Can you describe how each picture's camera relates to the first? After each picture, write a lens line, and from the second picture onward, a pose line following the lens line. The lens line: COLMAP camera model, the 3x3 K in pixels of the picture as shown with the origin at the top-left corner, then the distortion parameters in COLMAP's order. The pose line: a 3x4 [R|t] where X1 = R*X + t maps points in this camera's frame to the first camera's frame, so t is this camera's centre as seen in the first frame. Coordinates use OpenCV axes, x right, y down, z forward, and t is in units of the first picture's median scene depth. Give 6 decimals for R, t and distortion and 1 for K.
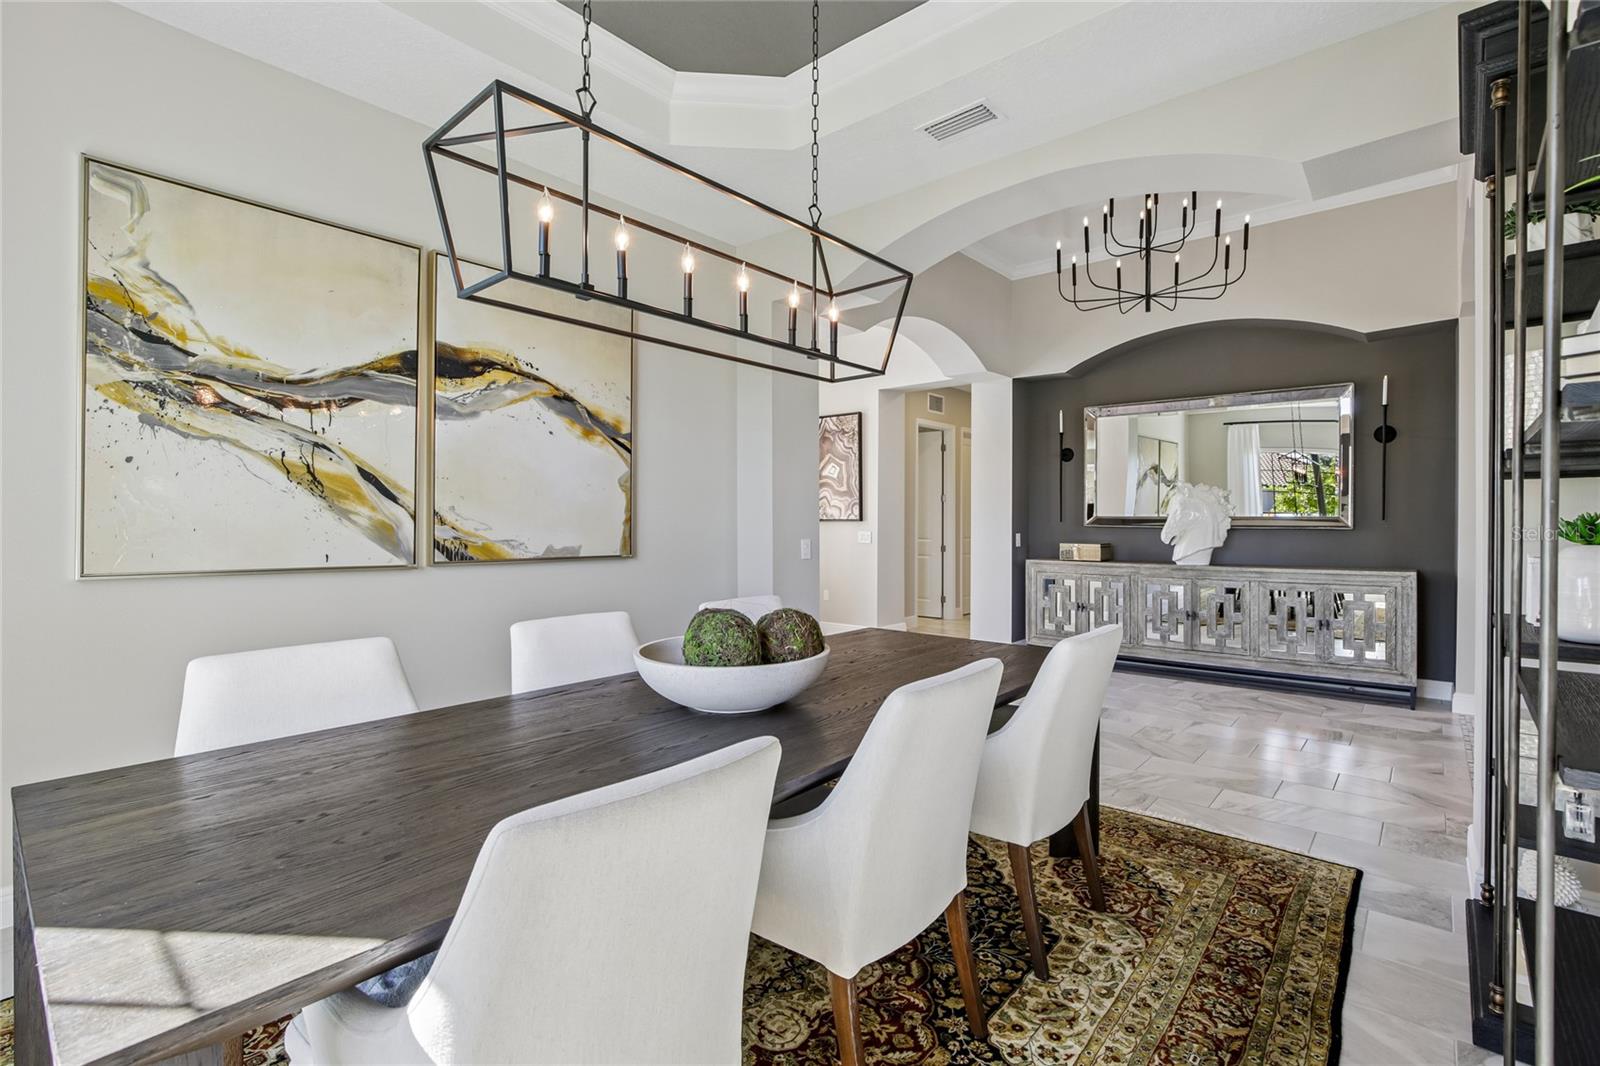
lens RADIAL K [[732.1, 0, 810.0], [0, 732.1, 528.9], [0, 0, 1]] dist [-0.039574, 0.010689]
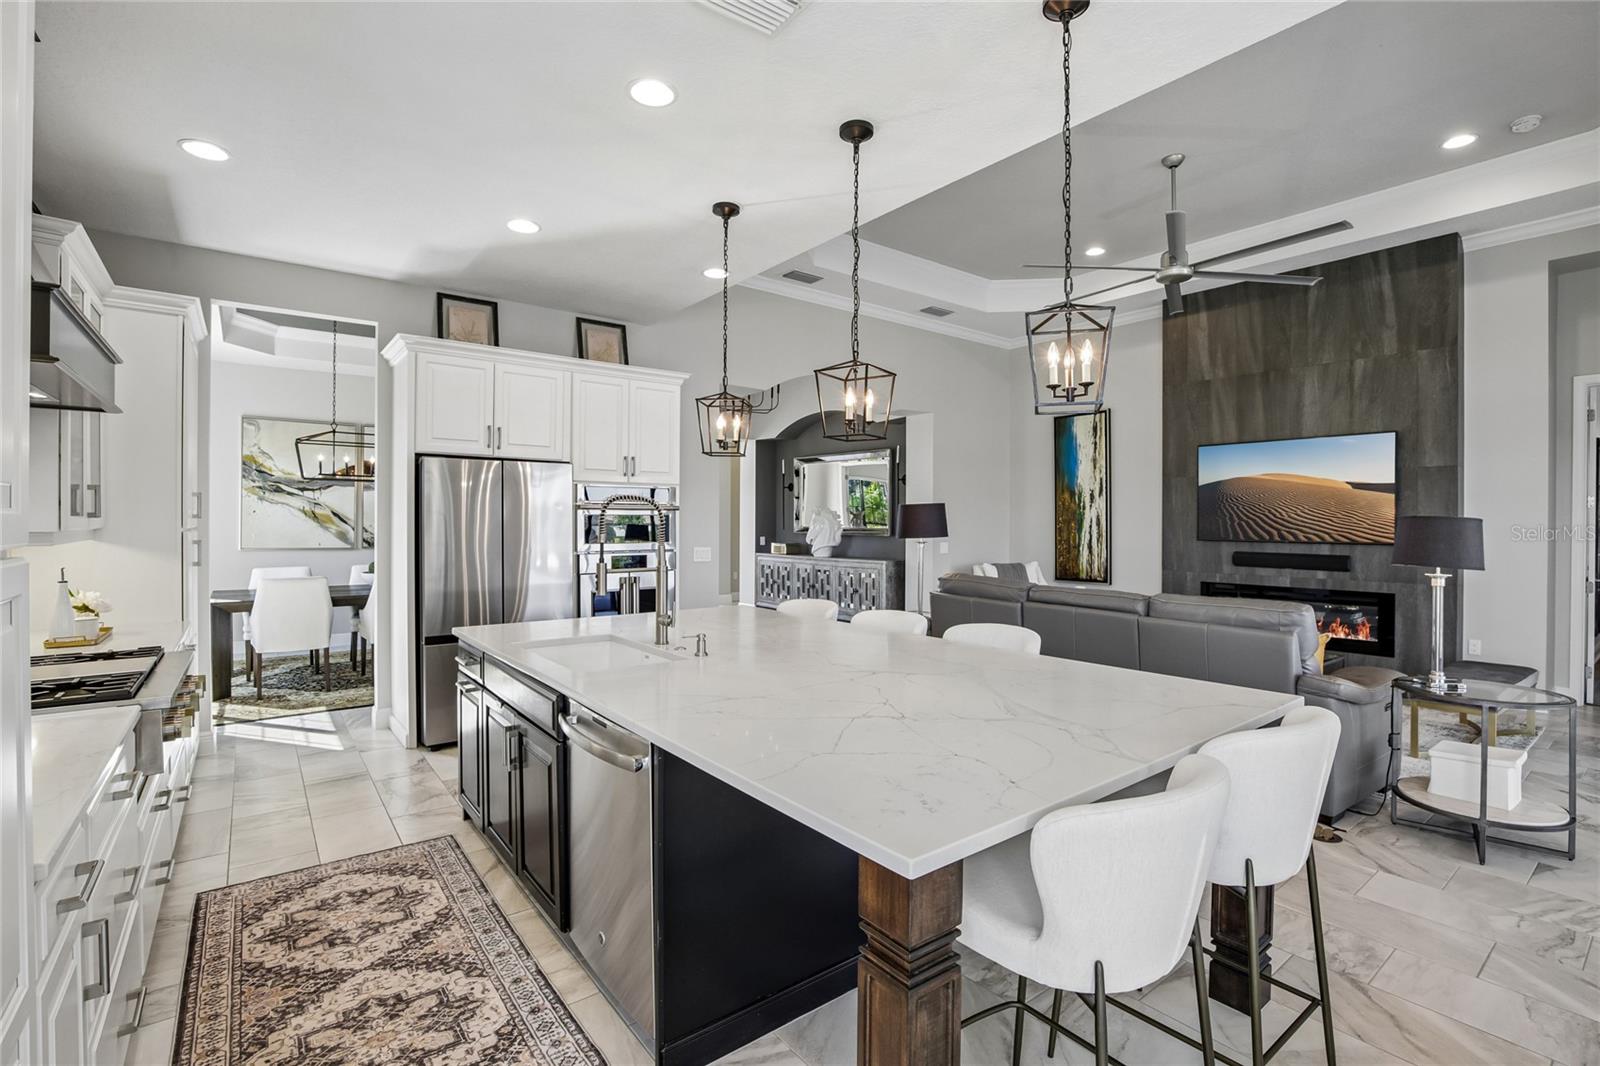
lens RADIAL K [[732.1, 0, 811.7], [0, 732.1, 524.6], [0, 0, 1]] dist [-0.039574, 0.010689]
pose [[0.978879, 0.004461, -0.204390, 1.676762], [-0.005502, 0.999975, -0.004524, -0.031741], [0.204364, 0.005553, 0.978879, -1.272798]]
